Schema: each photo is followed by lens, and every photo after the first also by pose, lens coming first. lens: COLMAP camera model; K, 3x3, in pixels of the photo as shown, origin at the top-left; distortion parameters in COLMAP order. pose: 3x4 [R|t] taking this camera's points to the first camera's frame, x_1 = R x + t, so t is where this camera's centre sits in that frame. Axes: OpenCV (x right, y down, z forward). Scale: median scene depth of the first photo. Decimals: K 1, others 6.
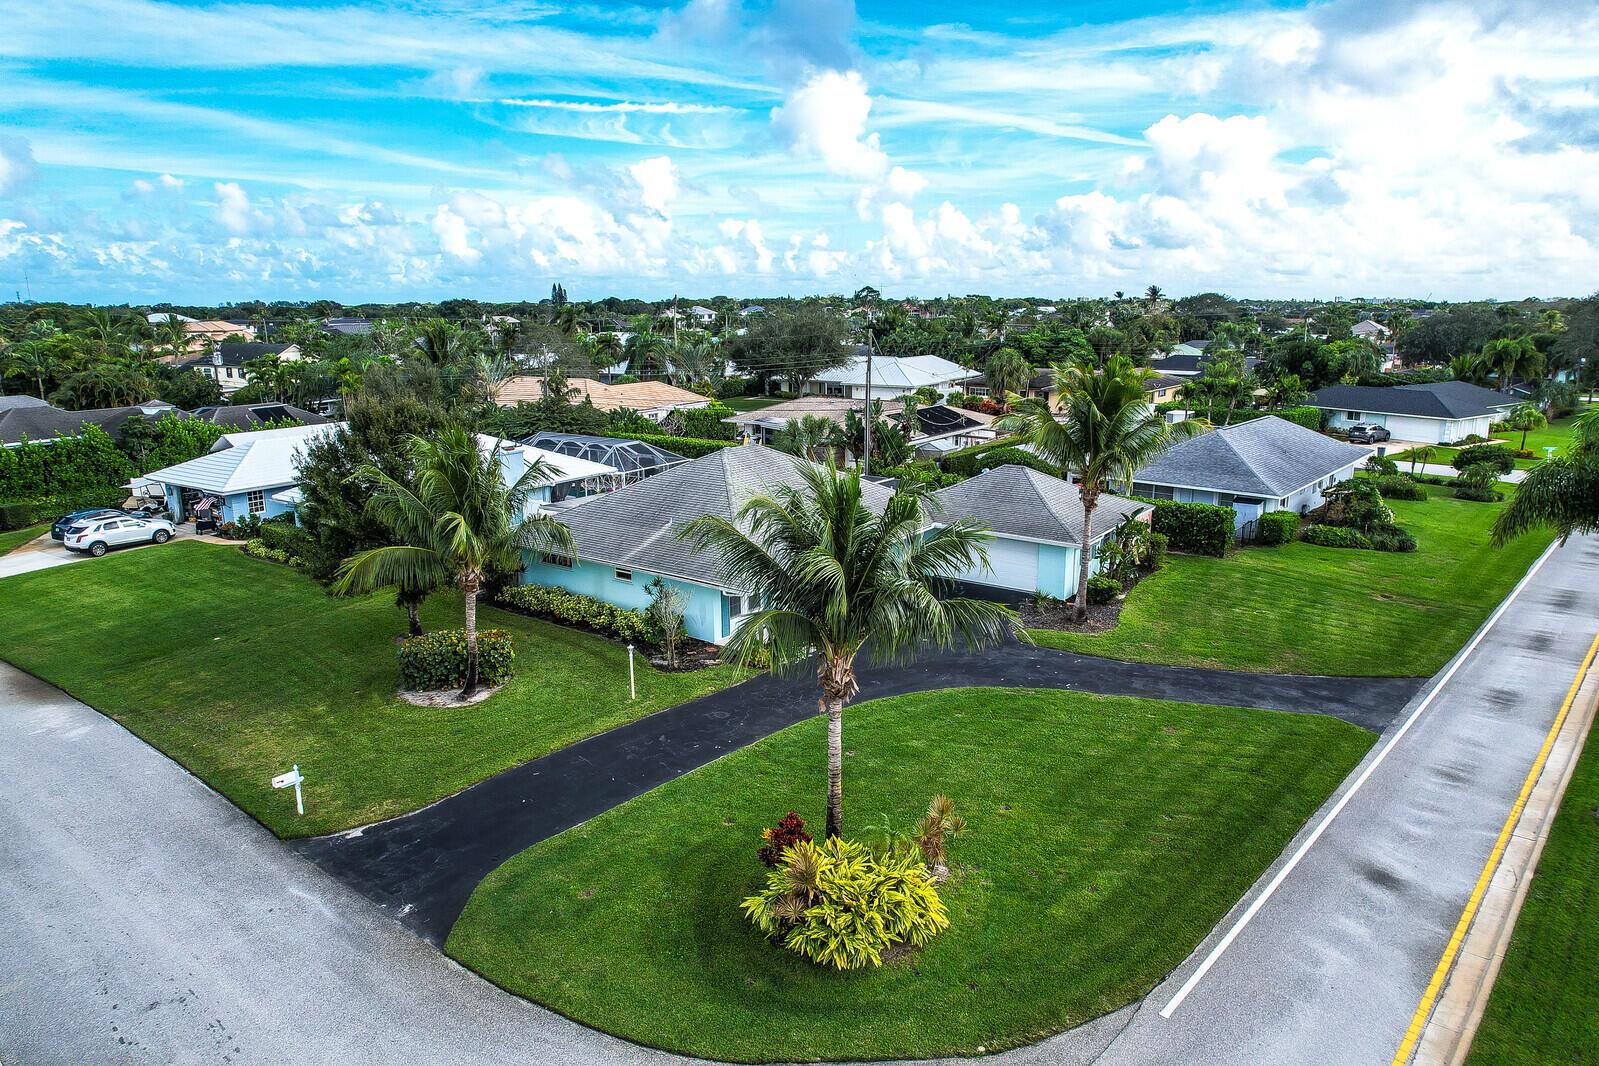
lens RADIAL K [[1017.1, 0, 799.5], [0, 1017.1, 533.0], [0, 0, 1]] dist [-0.090476, 0.081788]
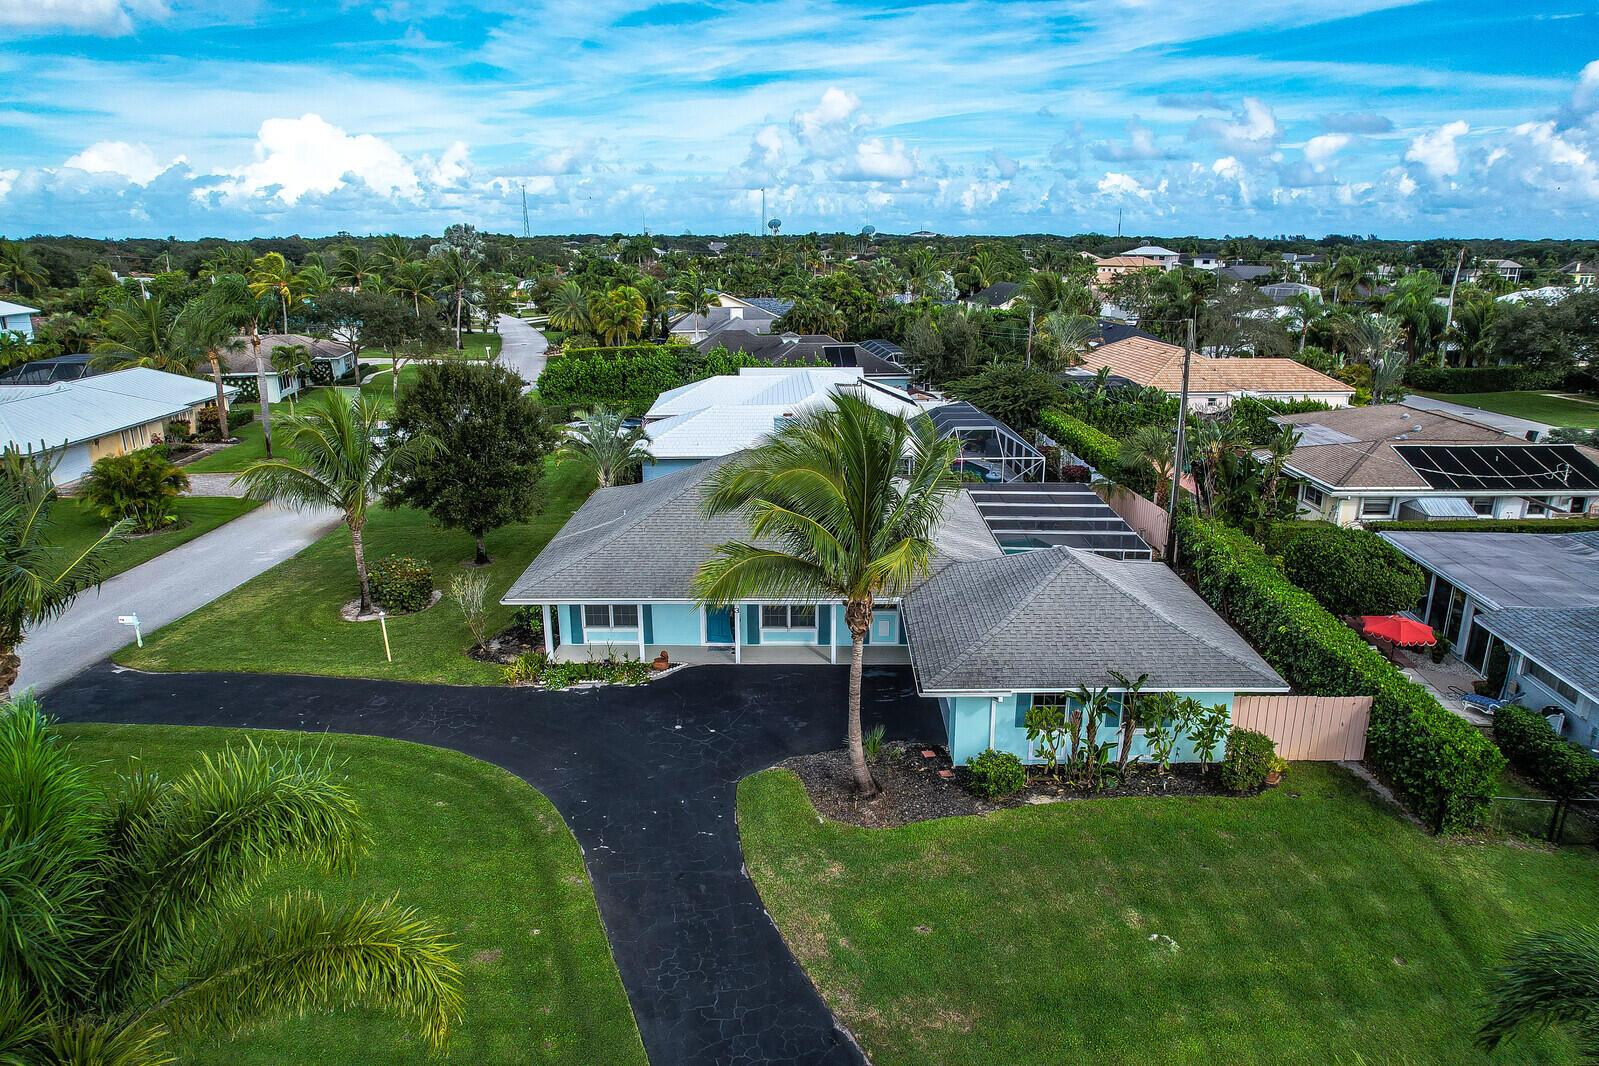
lens RADIAL K [[1017.1, 0, 799.5], [0, 1017.1, 533.0], [0, 0, 1]] dist [-0.090476, 0.081788]
pose [[0.581474, 0.218042, -0.783802, 0.849013], [-0.178503, 0.974134, 0.138565, -0.178642], [0.793741, 0.059339, 0.605355, 0.692885]]
